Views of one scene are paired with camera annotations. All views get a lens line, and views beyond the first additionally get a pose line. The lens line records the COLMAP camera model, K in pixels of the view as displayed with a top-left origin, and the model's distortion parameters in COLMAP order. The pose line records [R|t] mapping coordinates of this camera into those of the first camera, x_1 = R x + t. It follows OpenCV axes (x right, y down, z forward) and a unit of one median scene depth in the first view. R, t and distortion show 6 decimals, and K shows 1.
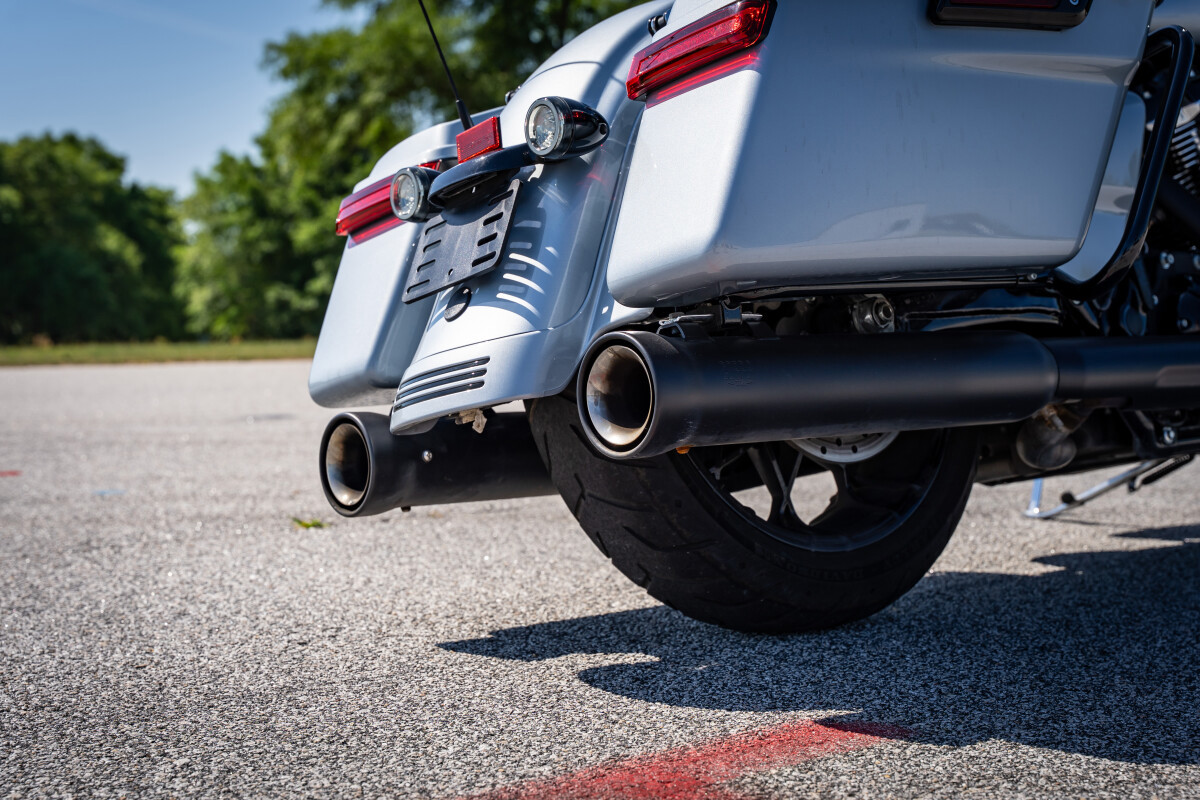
lens RADIAL K [[1800.7, 0, 595.3], [0, 1800.7, 443.1], [0, 0, 1]] dist [0.003267, 0.000000]
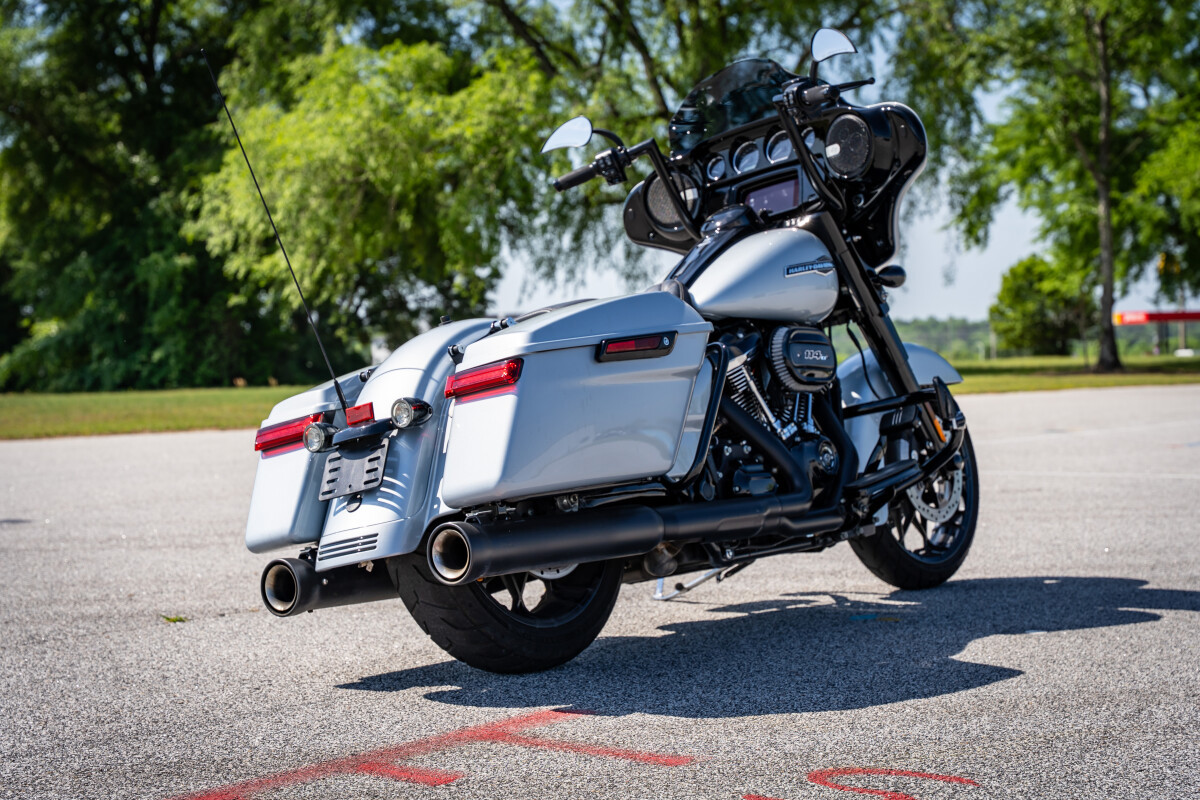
lens RADIAL K [[2098.1, 0, 596.4], [0, 2098.1, 395.9], [0, 0, 1]] dist [0.050019, 0.000000]
pose [[0.979924, -0.010835, 0.199078, -0.248369], [0.020467, 0.998714, -0.046393, -0.076786], [-0.198319, 0.049536, 0.978885, -1.144258]]
